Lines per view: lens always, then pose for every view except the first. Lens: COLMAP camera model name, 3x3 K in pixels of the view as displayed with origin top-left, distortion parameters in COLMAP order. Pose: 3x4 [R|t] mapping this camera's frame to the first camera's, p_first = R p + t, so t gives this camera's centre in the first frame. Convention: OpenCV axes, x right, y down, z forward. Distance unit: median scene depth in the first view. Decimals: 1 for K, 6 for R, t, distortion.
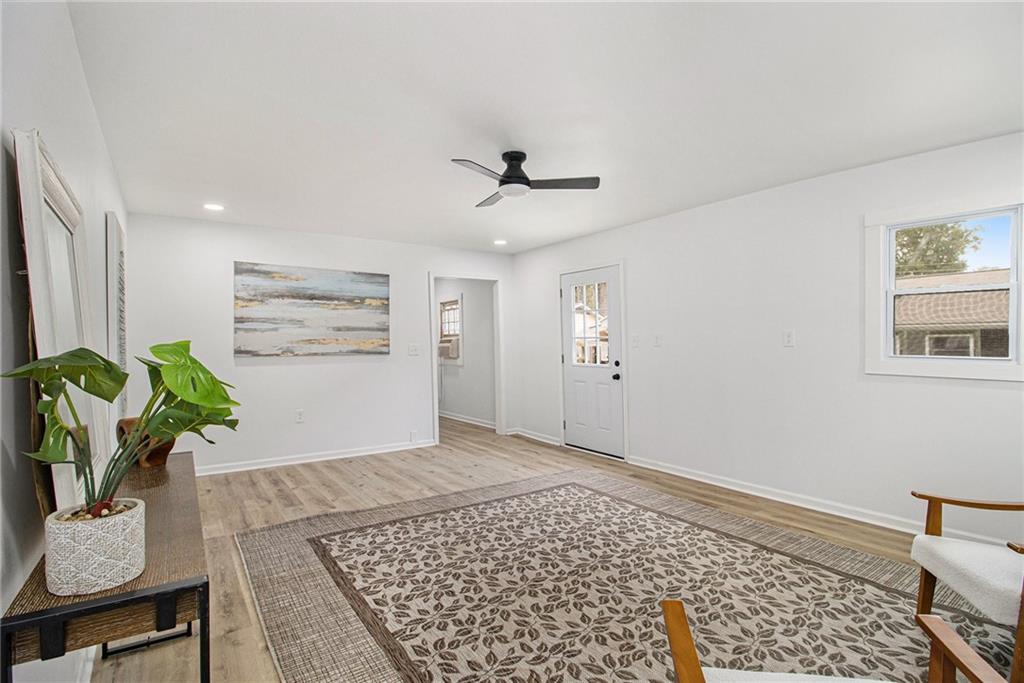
lens RADIAL K [[479.9, 0, 512.5], [0, 479.9, 343.8], [0, 0, 1]] dist [-0.007205, -0.007450]
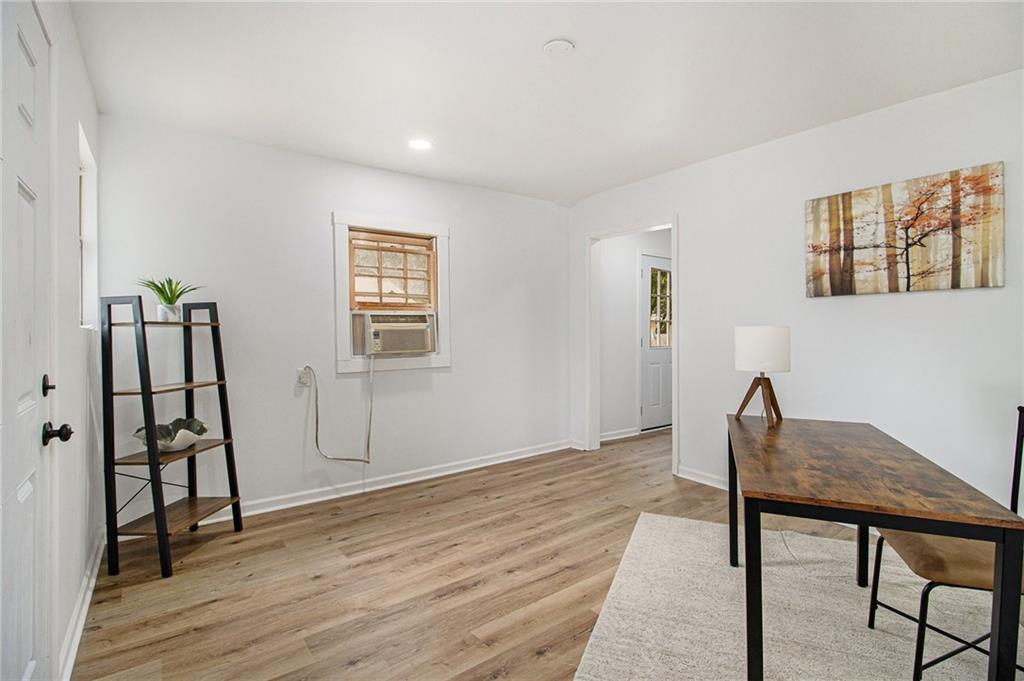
lens RADIAL K [[479.9, 0, 505.6], [0, 479.9, 340.1], [0, 0, 1]] dist [-0.007205, -0.007450]
pose [[-0.010114, 0.000159, 0.999949, -0.610388], [0.014260, 0.999898, -0.000015, 0.017531], [-0.999847, 0.014259, -0.010115, 0.924072]]
